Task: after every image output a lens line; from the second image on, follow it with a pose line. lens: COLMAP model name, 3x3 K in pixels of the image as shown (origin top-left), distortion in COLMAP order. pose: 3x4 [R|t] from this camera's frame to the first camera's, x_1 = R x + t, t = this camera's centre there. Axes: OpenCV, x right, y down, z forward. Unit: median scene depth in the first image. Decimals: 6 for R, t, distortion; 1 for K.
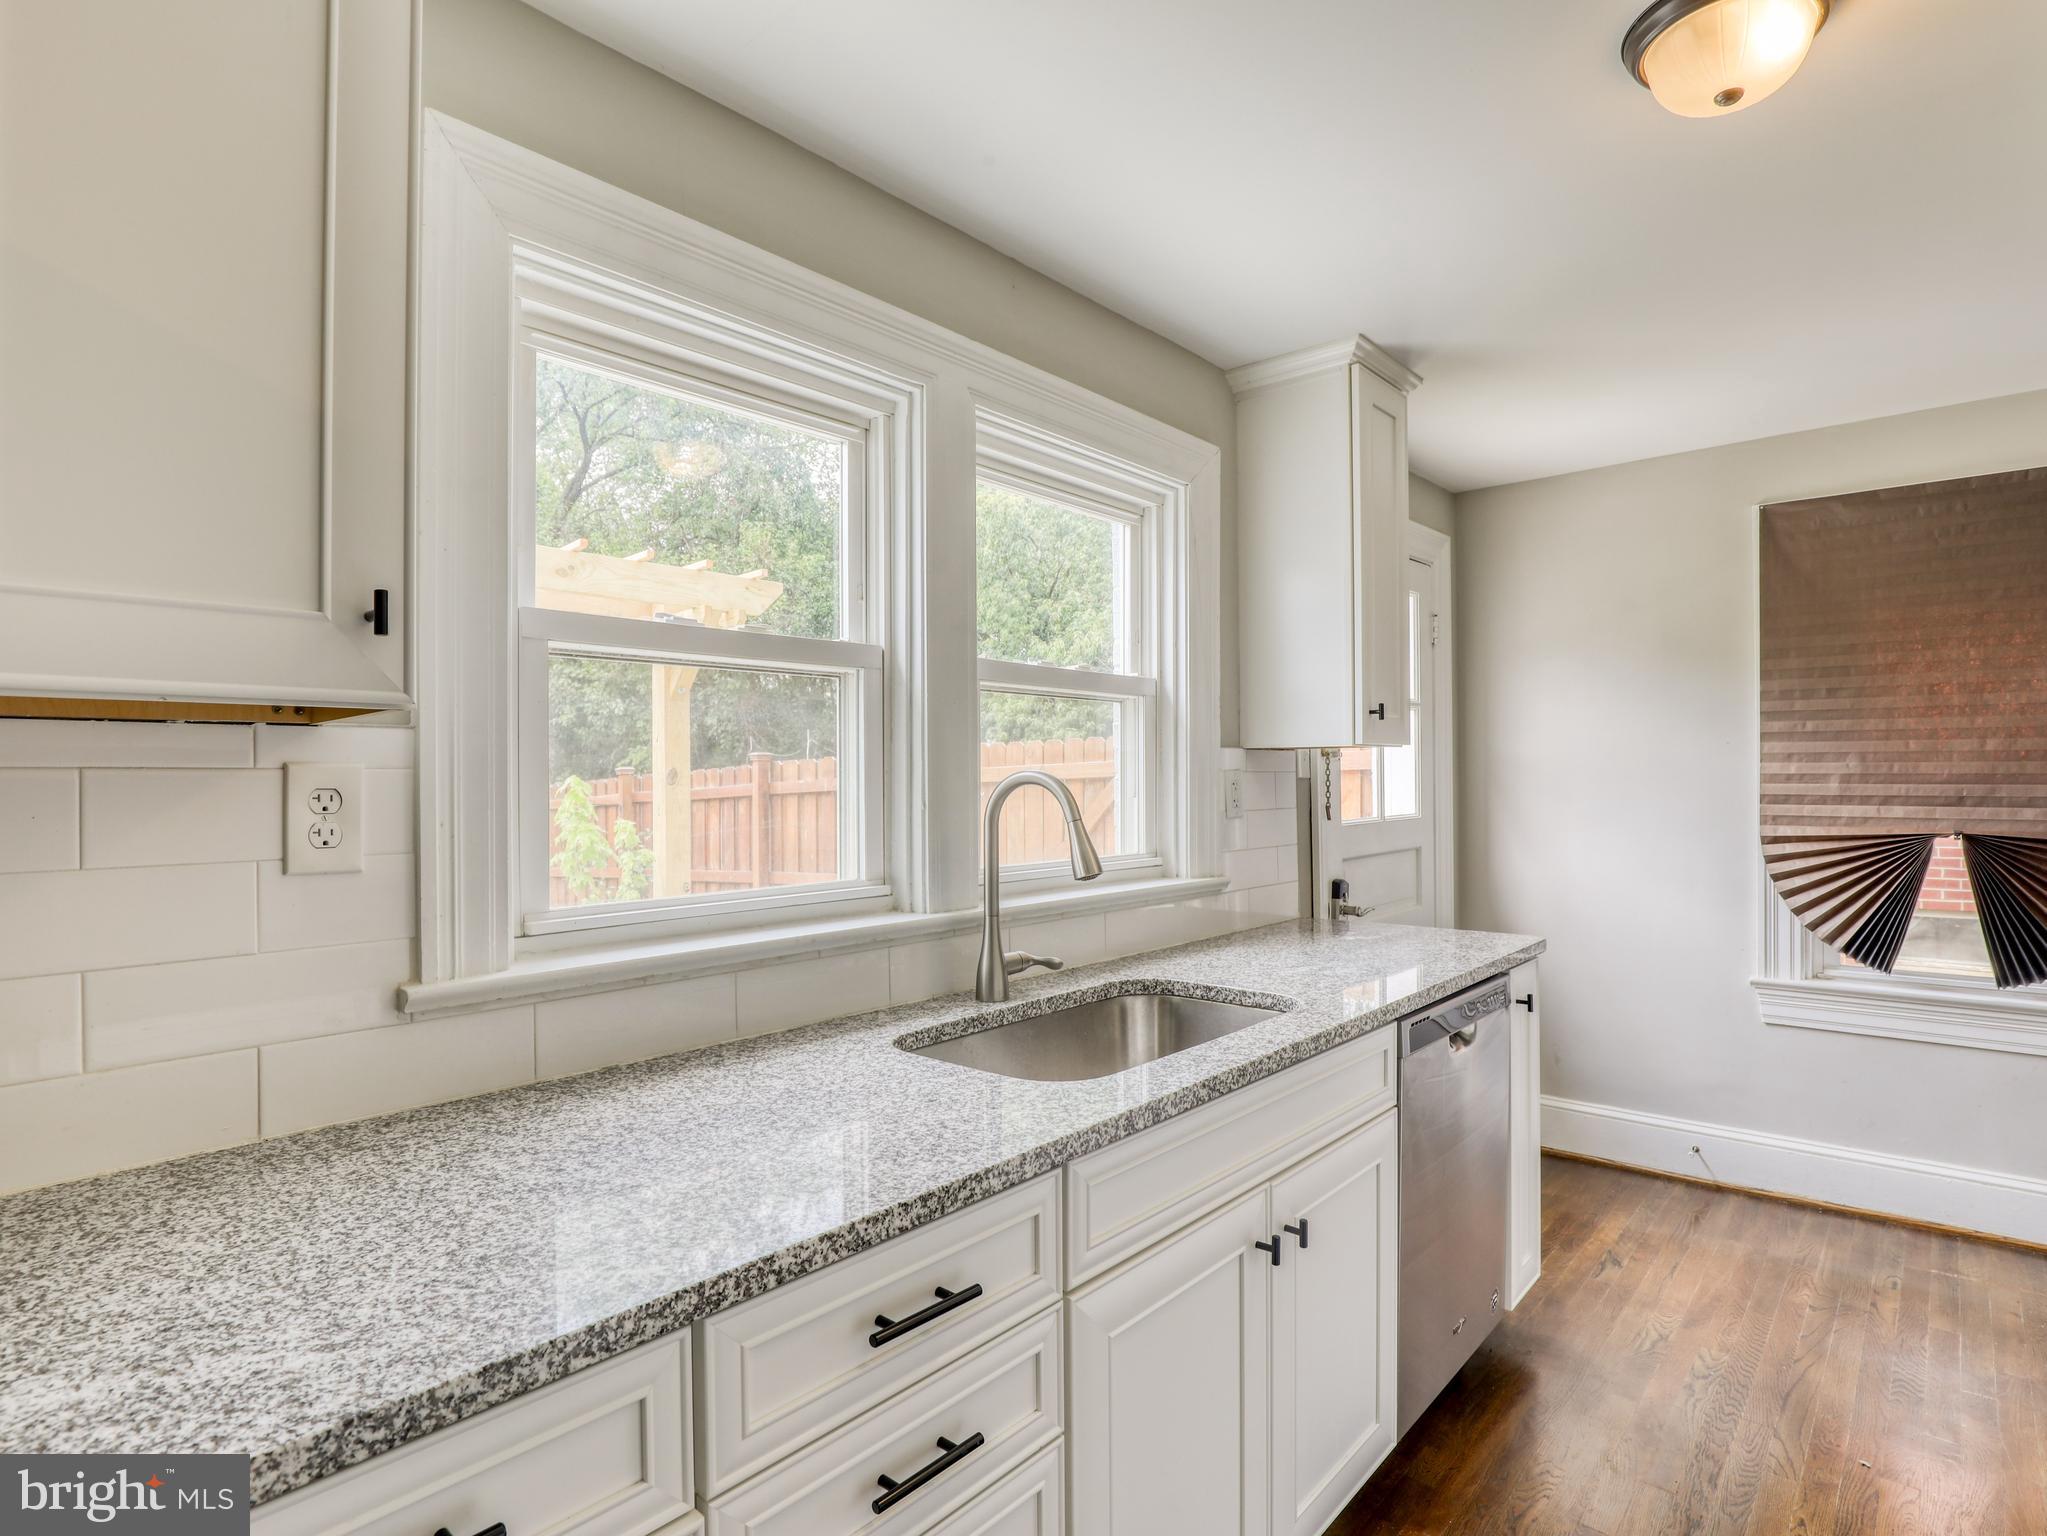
lens RADIAL K [[1051.7, 0, 1029.9], [0, 1051.7, 773.3], [0, 0, 1]] dist [-0.026282, 0.000665]
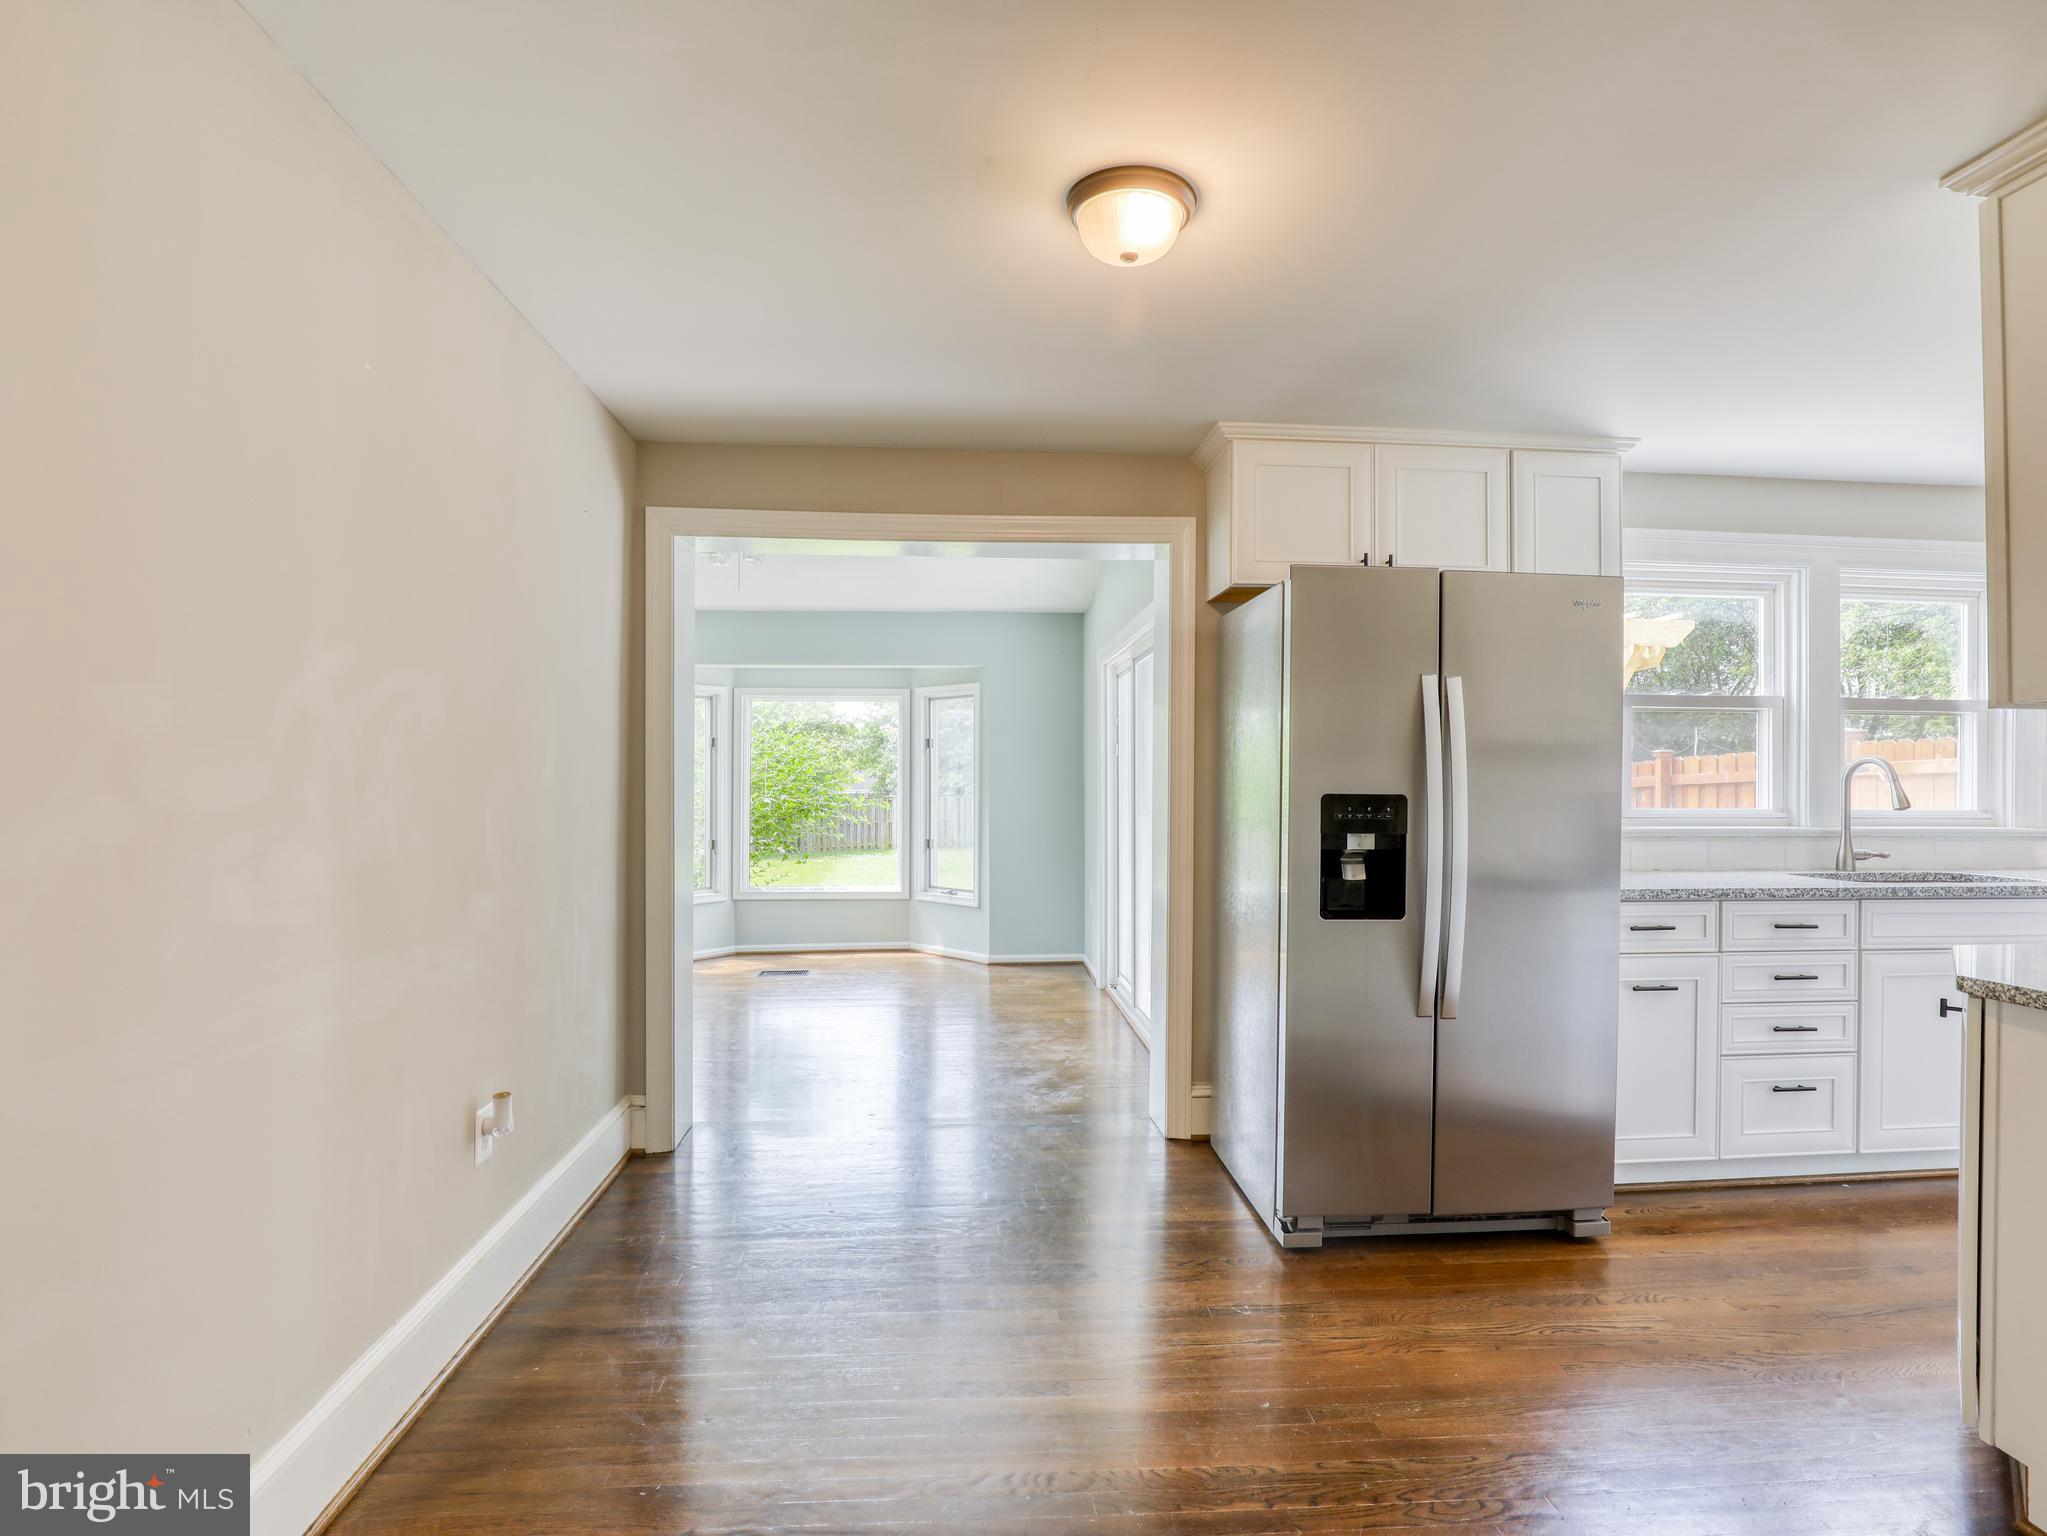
lens RADIAL K [[1060.0, 0, 1031.2], [0, 1060.0, 770.8], [0, 0, 1]] dist [-0.027046, -0.000221]
pose [[0.720756, 0.006334, -0.693160, 0.073589], [-0.007225, 0.999973, 0.001624, 0.010232], [0.693151, 0.003838, 0.720782, -0.504675]]
